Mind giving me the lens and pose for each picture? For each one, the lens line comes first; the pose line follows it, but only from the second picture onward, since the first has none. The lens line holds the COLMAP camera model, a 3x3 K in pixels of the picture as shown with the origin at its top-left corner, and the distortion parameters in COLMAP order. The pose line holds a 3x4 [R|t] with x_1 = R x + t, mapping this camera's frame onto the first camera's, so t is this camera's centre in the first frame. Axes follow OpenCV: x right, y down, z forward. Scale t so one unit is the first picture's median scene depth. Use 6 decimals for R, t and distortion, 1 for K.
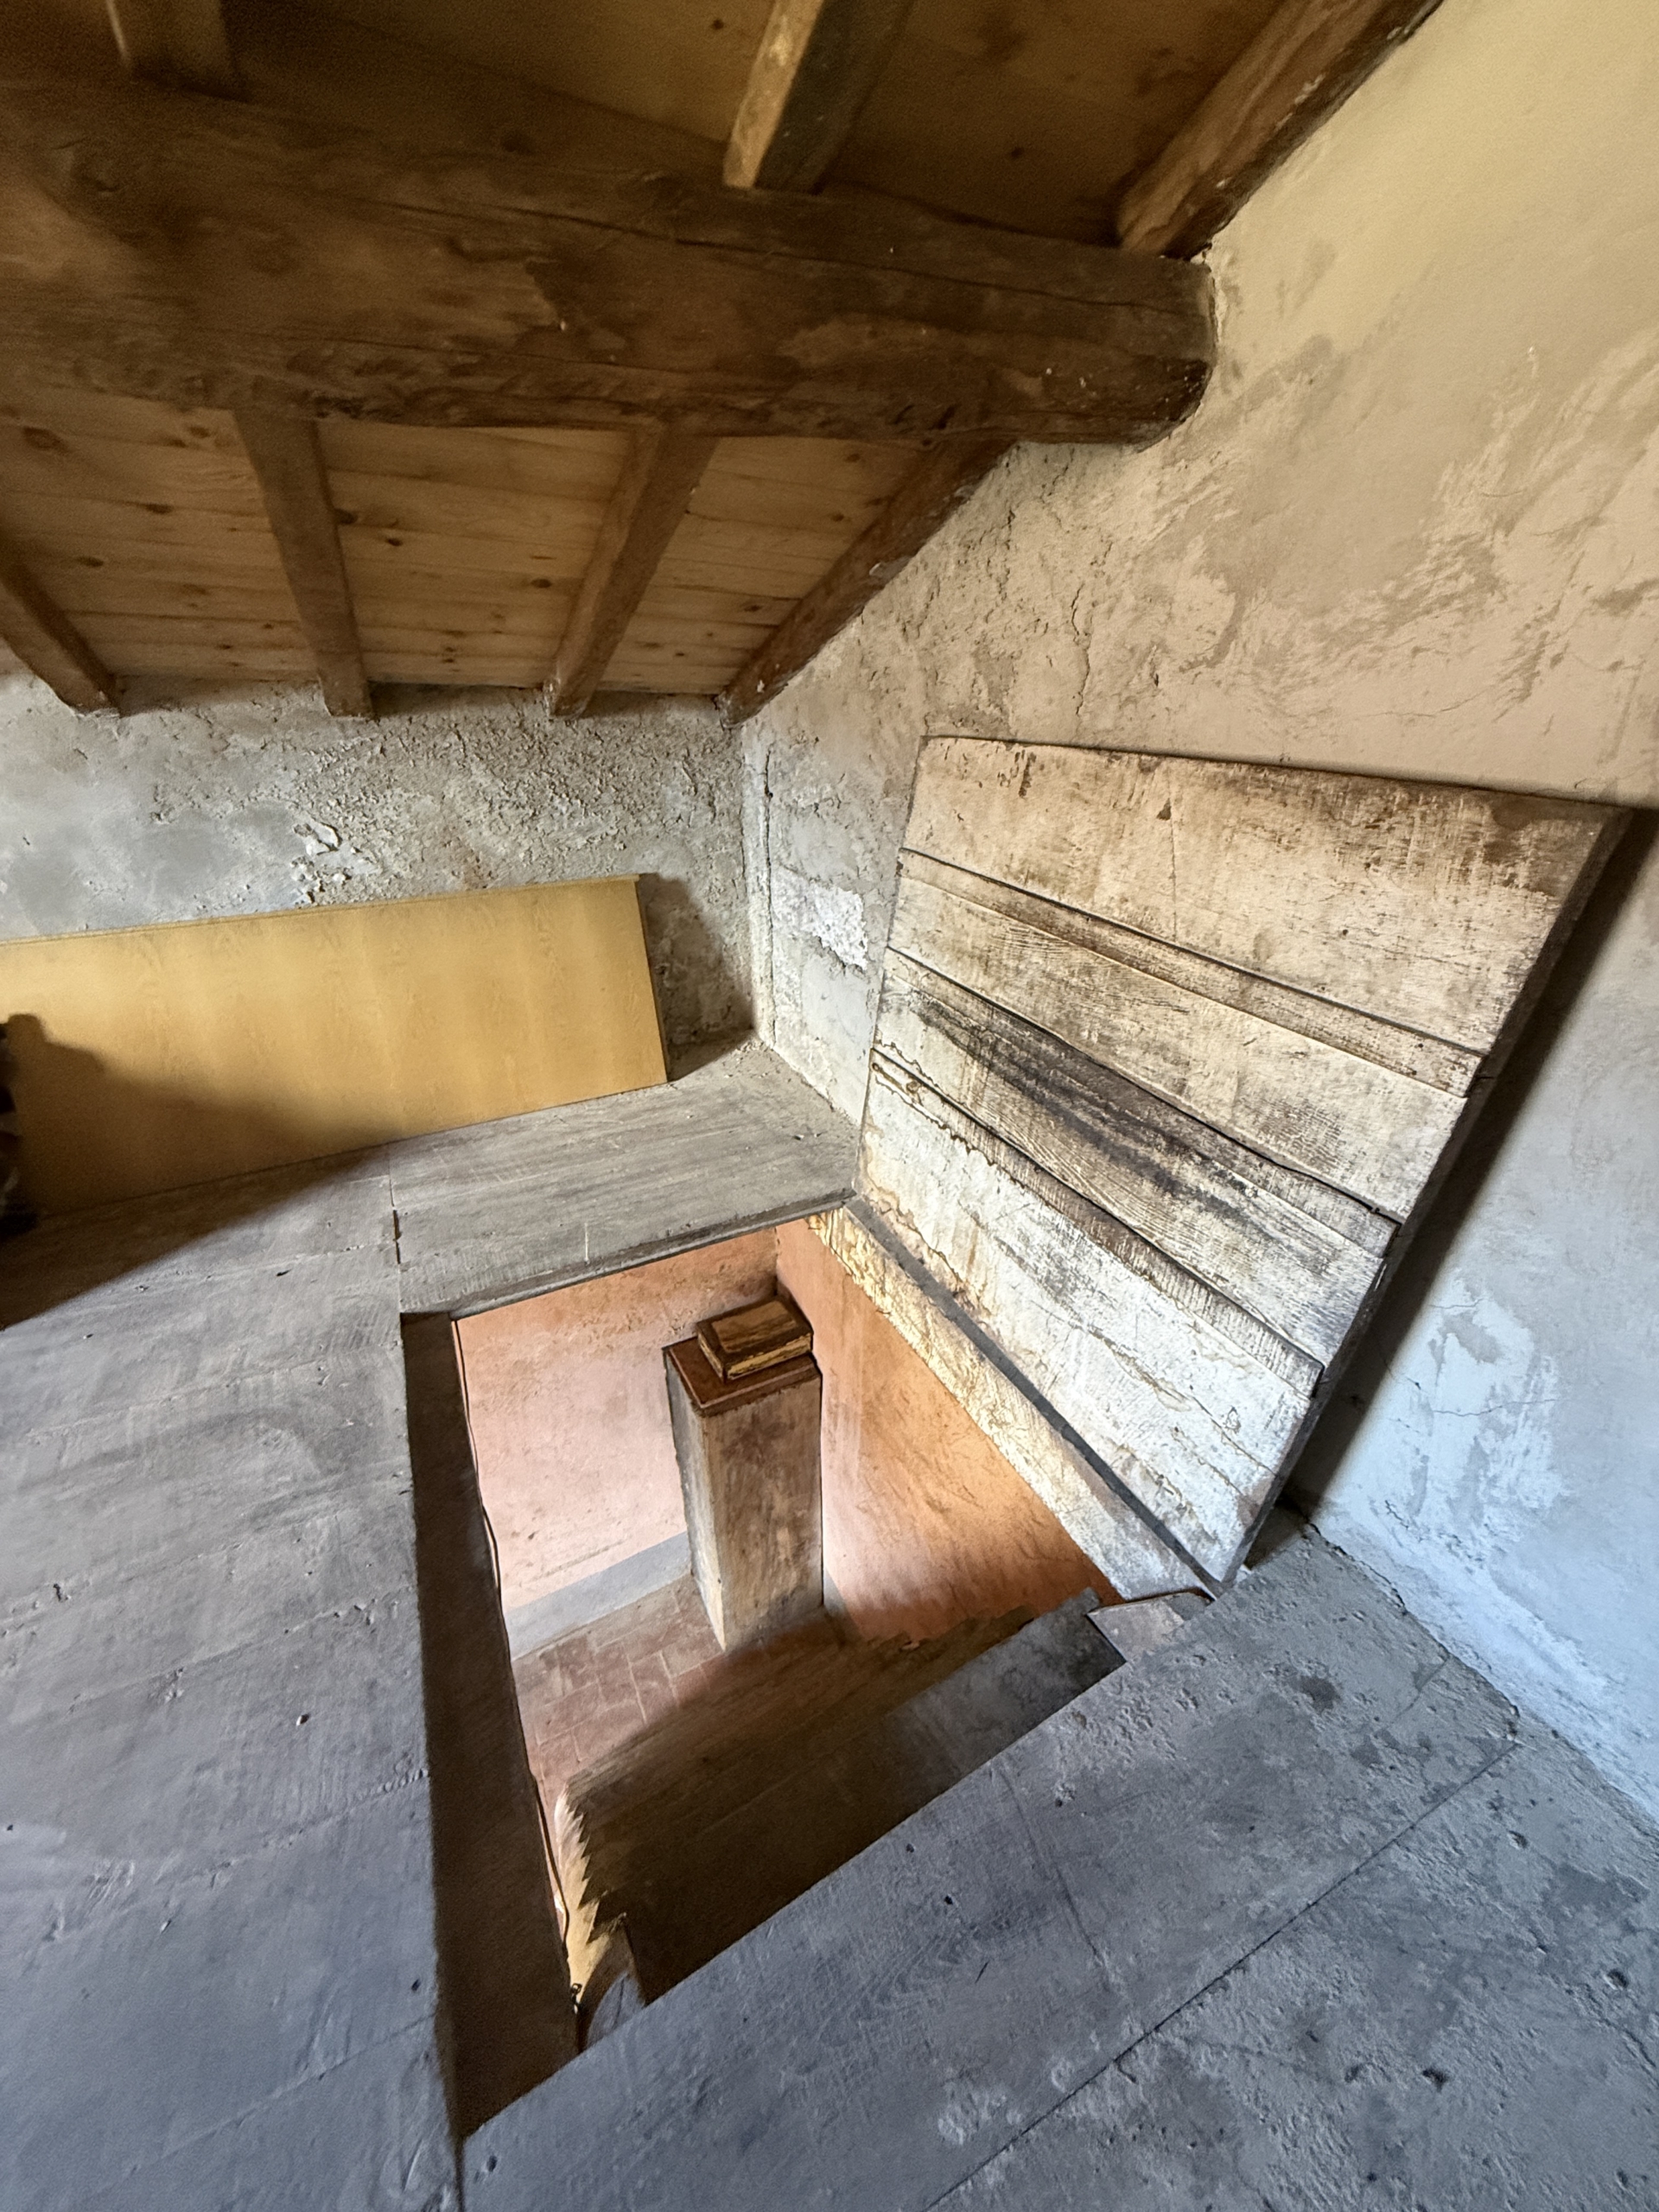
lens RADIAL K [[882.7, 0, 827.2], [0, 882.7, 1106.2], [0, 0, 1]] dist [-0.001284, 0.000150]
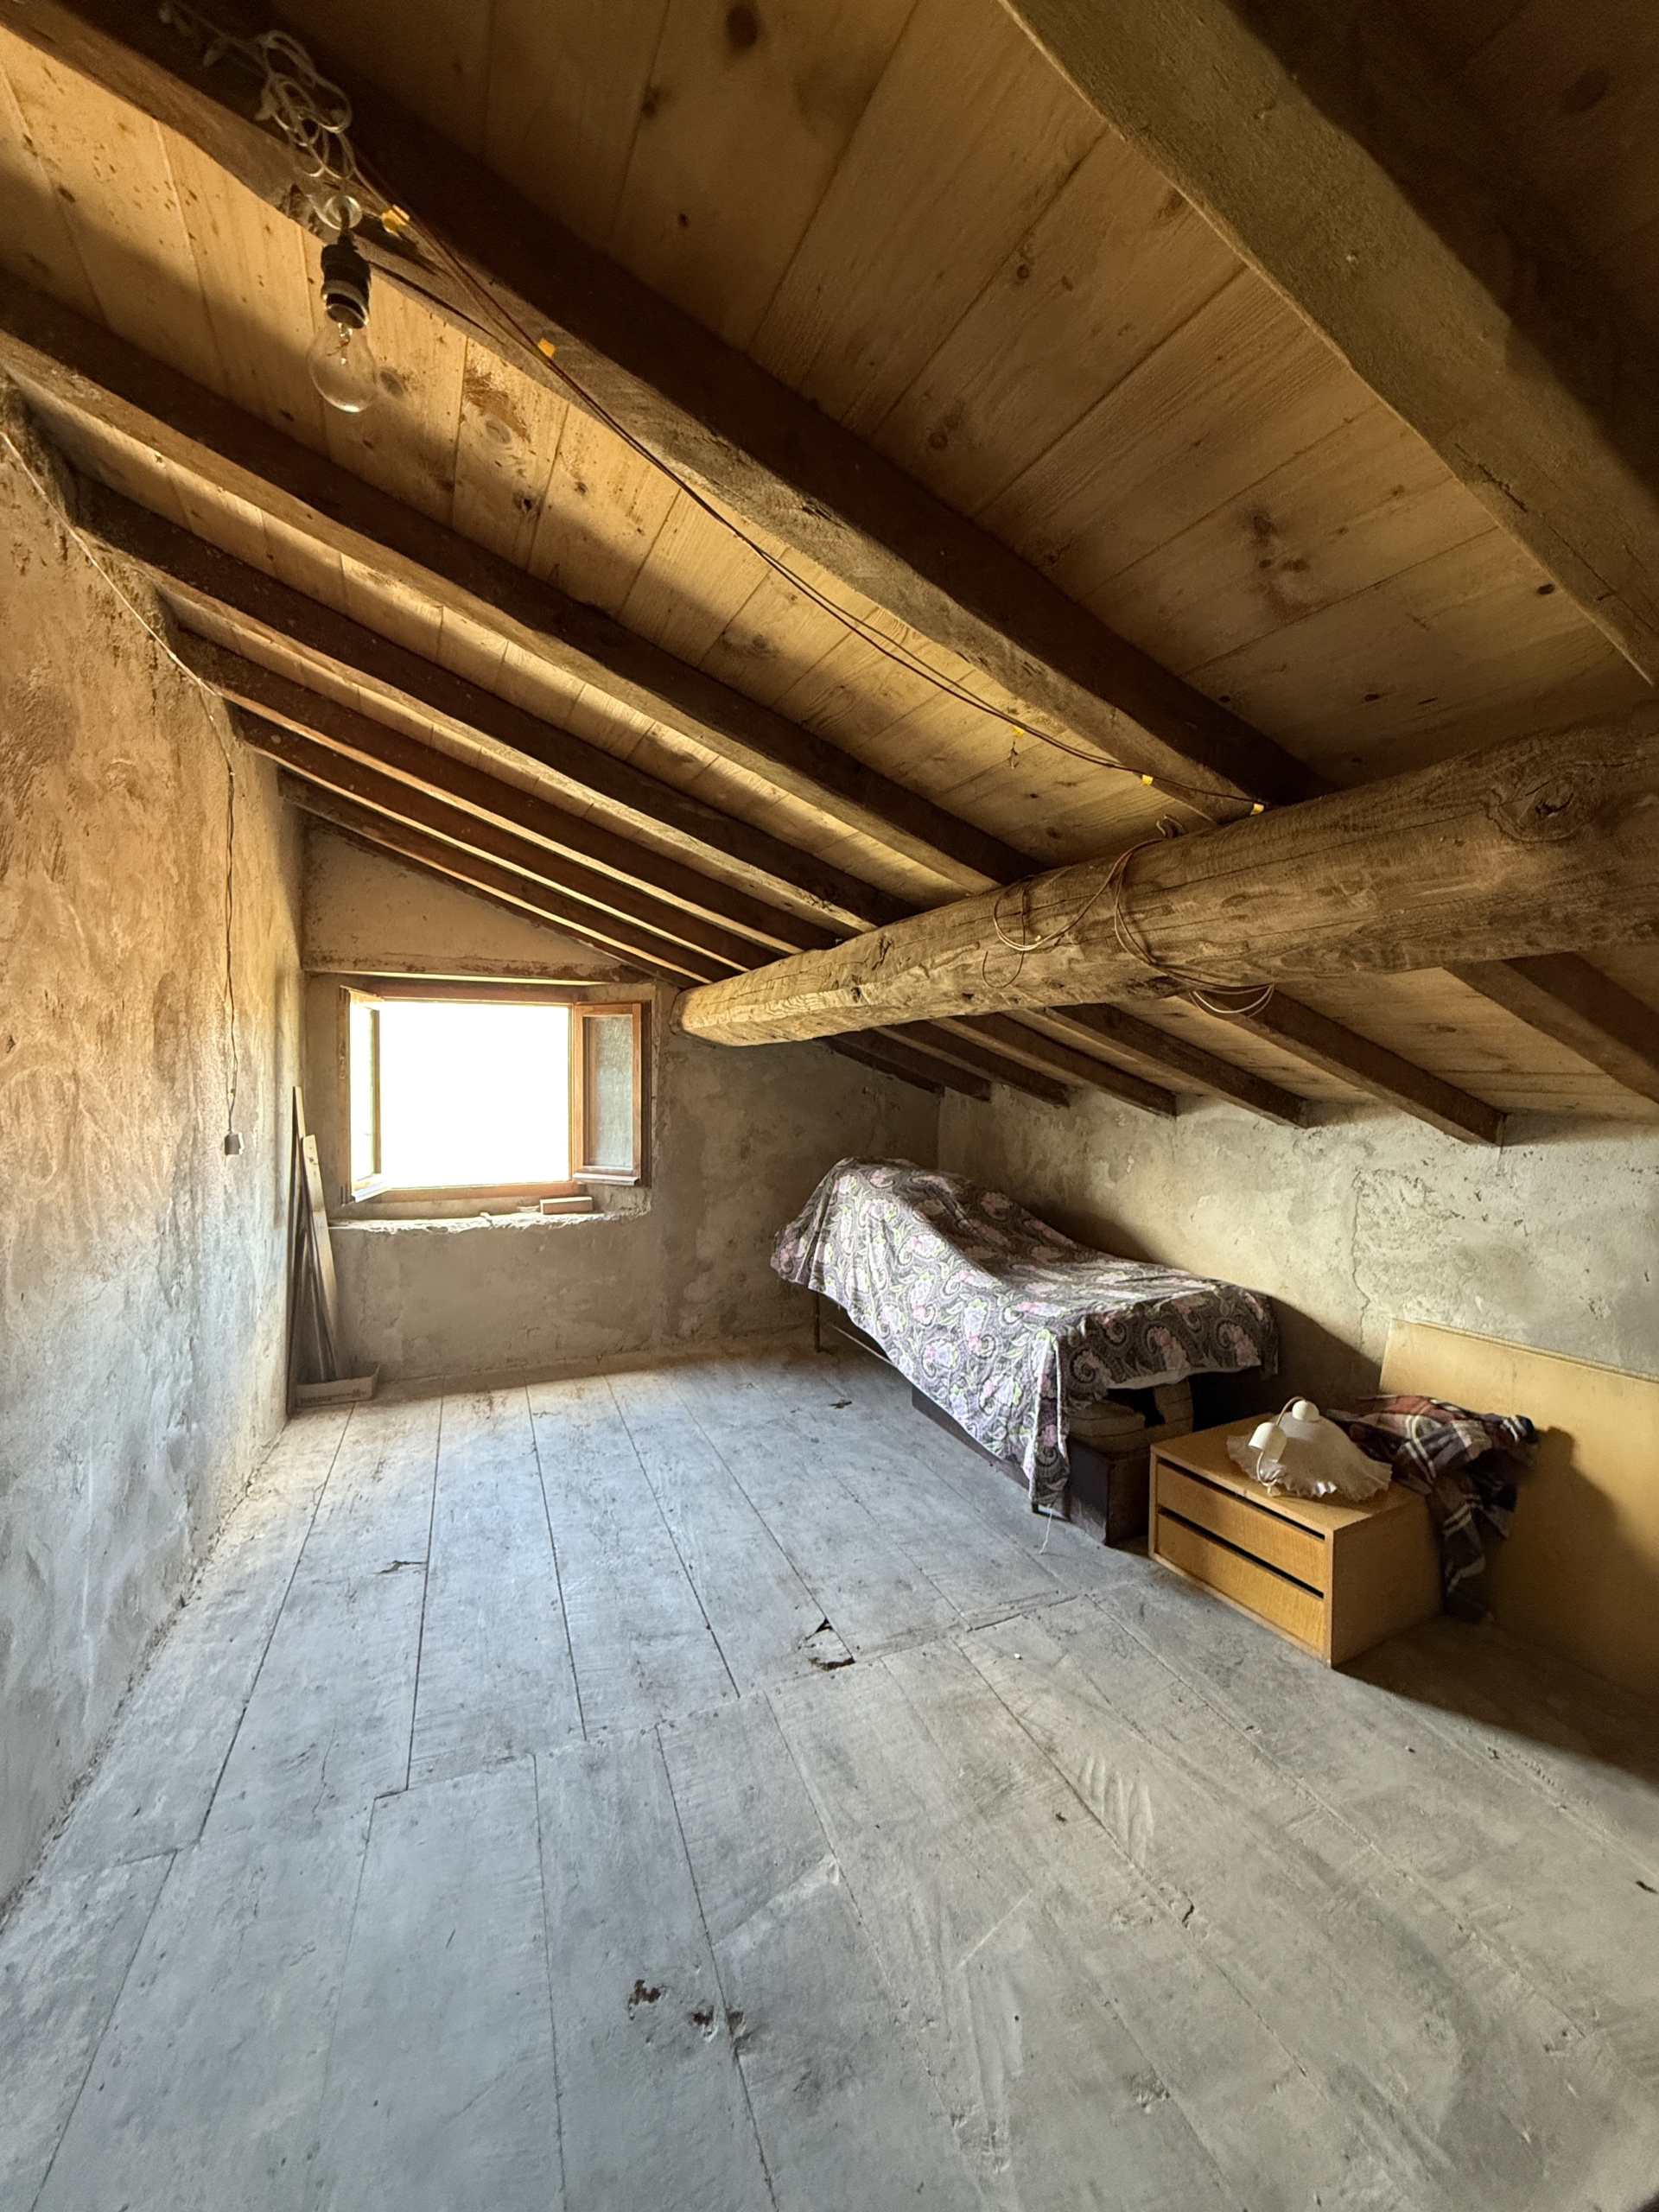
lens RADIAL K [[882.7, 0, 828.2], [0, 882.7, 1098.9], [0, 0, 1]] dist [-0.001284, 0.000150]
pose [[-0.072199, 0.029185, -0.996963, 0.166028], [-0.436537, 0.897822, 0.057896, -0.173445], [0.896785, 0.439391, -0.052081, 0.181558]]
